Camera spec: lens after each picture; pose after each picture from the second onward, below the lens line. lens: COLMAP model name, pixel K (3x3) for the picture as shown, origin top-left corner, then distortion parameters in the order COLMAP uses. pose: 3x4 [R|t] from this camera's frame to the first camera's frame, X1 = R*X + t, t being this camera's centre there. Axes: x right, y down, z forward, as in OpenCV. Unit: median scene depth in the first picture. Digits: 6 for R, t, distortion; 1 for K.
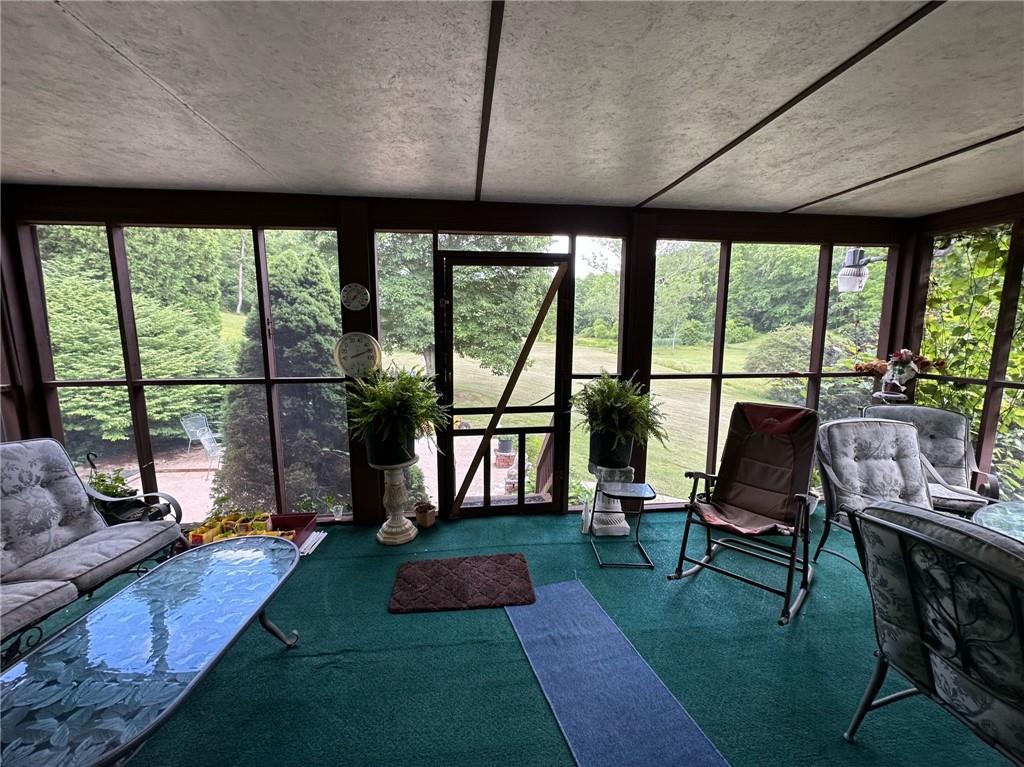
lens RADIAL K [[409.4, 0, 510.9], [0, 409.4, 384.7], [0, 0, 1]] dist [-0.000133, 0.000152]
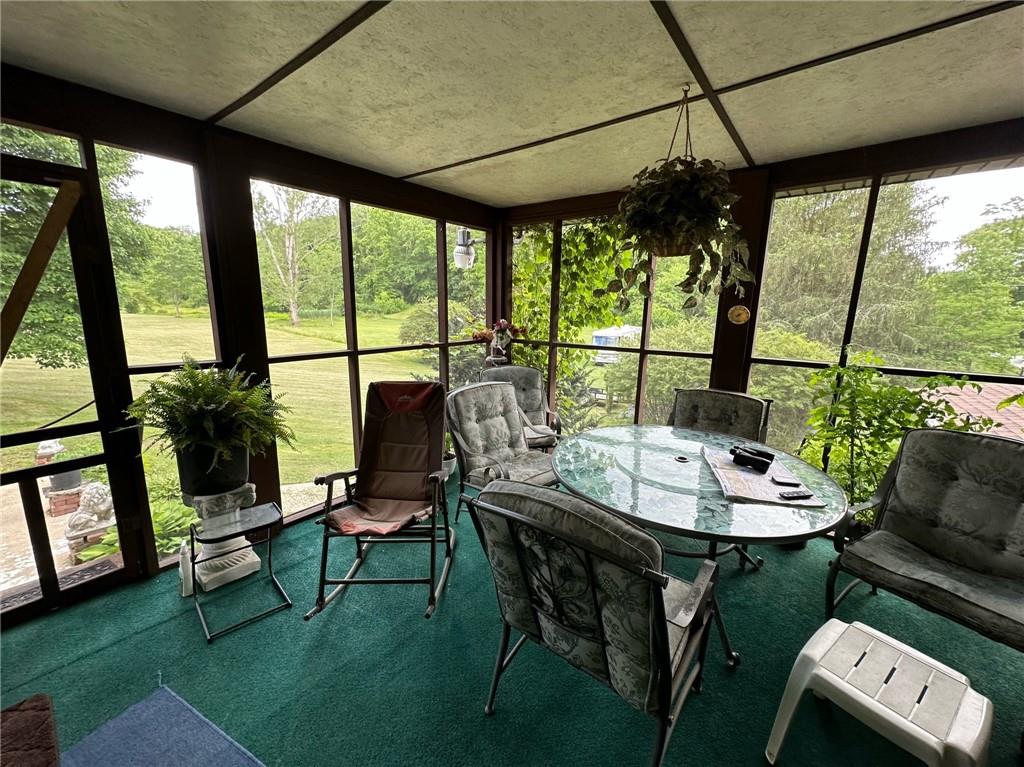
lens RADIAL K [[409.4, 0, 509.9], [0, 409.4, 382.8], [0, 0, 1]] dist [-0.000133, 0.000152]
pose [[0.713962, -0.123283, 0.689246, 0.149546], [0.078211, 0.992259, 0.096466, -0.019215], [-0.695803, -0.014967, 0.718077, 0.140460]]
